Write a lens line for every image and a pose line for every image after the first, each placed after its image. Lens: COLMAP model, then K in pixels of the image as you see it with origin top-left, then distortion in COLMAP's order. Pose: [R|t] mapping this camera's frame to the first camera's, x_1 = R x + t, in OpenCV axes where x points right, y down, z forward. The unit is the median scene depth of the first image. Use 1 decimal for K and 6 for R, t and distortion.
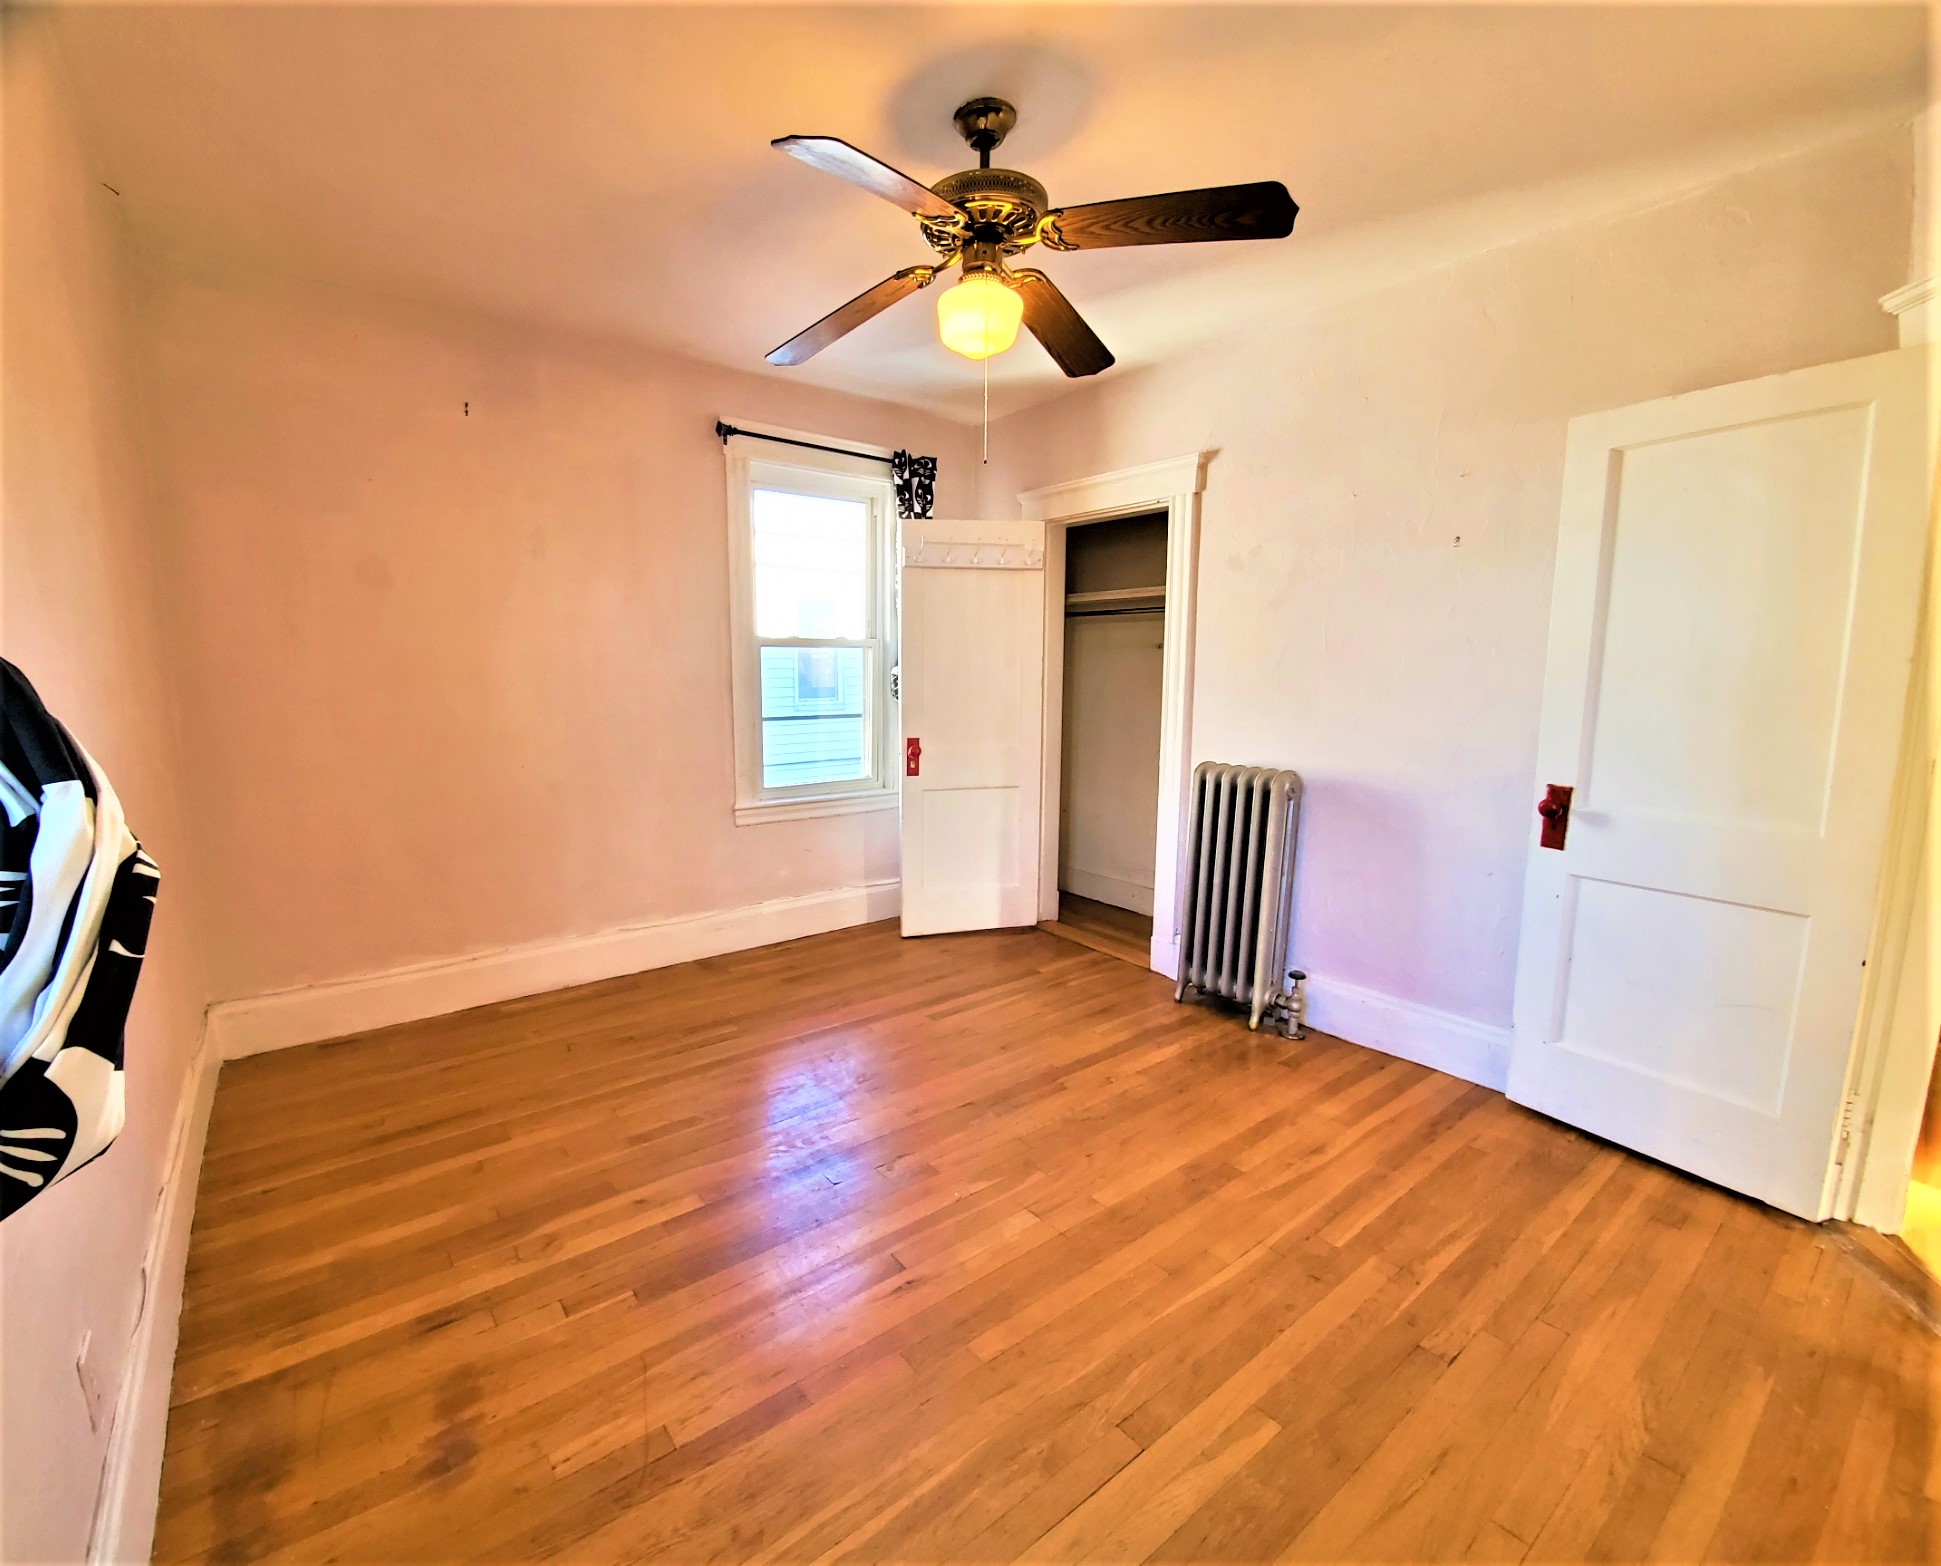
lens RADIAL K [[859.3, 0, 970.5], [0, 859.3, 783.0], [0, 0, 1]] dist [0.017235, -0.017656]
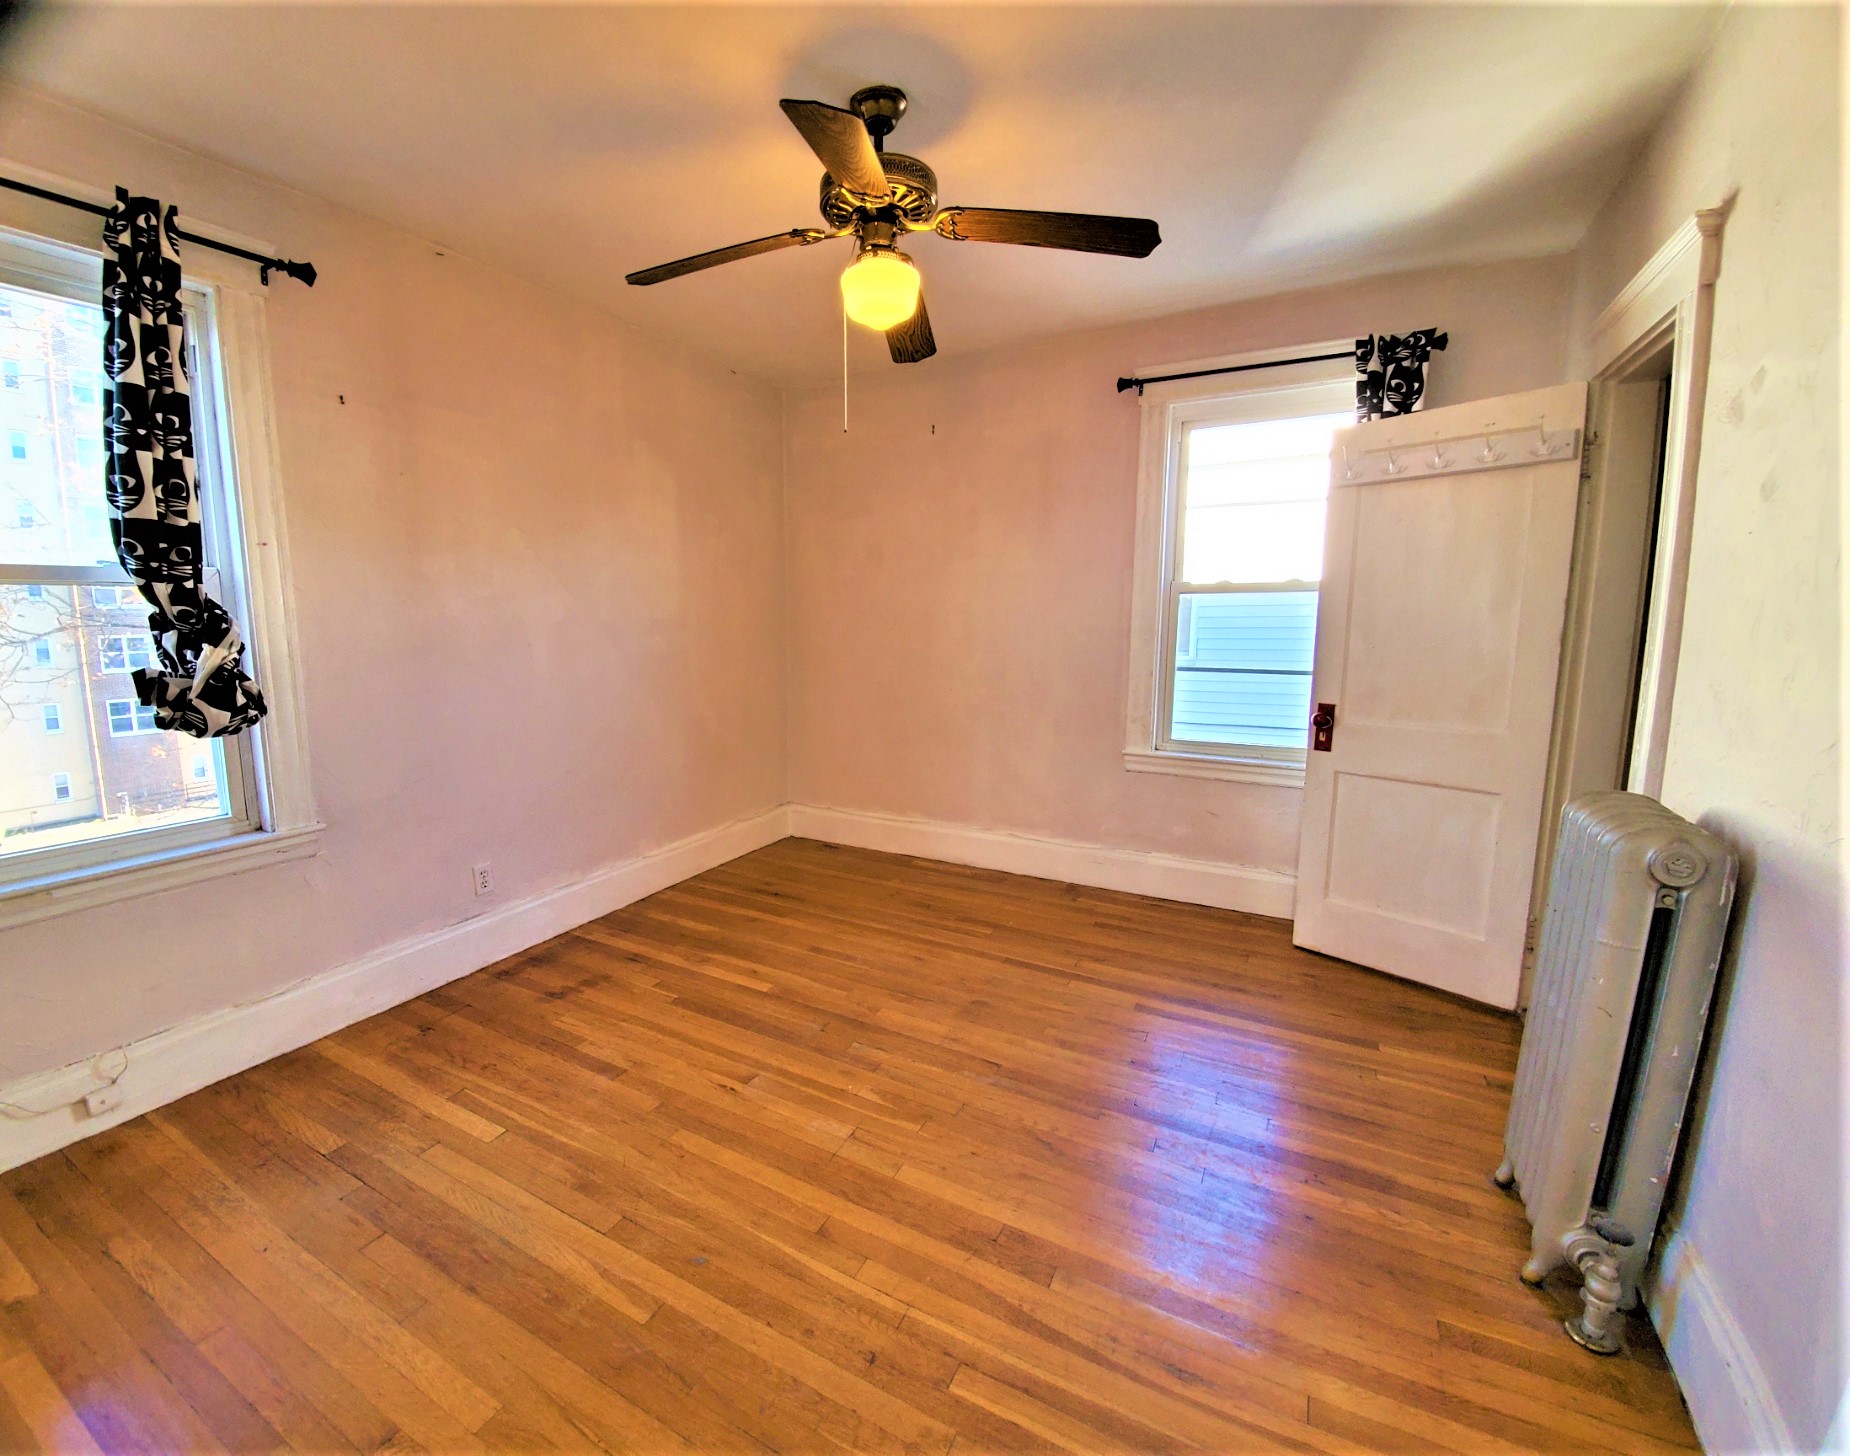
lens RADIAL K [[827.8, 0, 823.4], [0, 827.8, 740.3], [0, 0, 1]] dist [-0.002256, -0.000266]
pose [[0.331584, 0.139818, -0.933007, 0.630216], [-0.123876, 0.986847, 0.103862, -0.051730], [0.935258, 0.081138, 0.344543, 0.387265]]
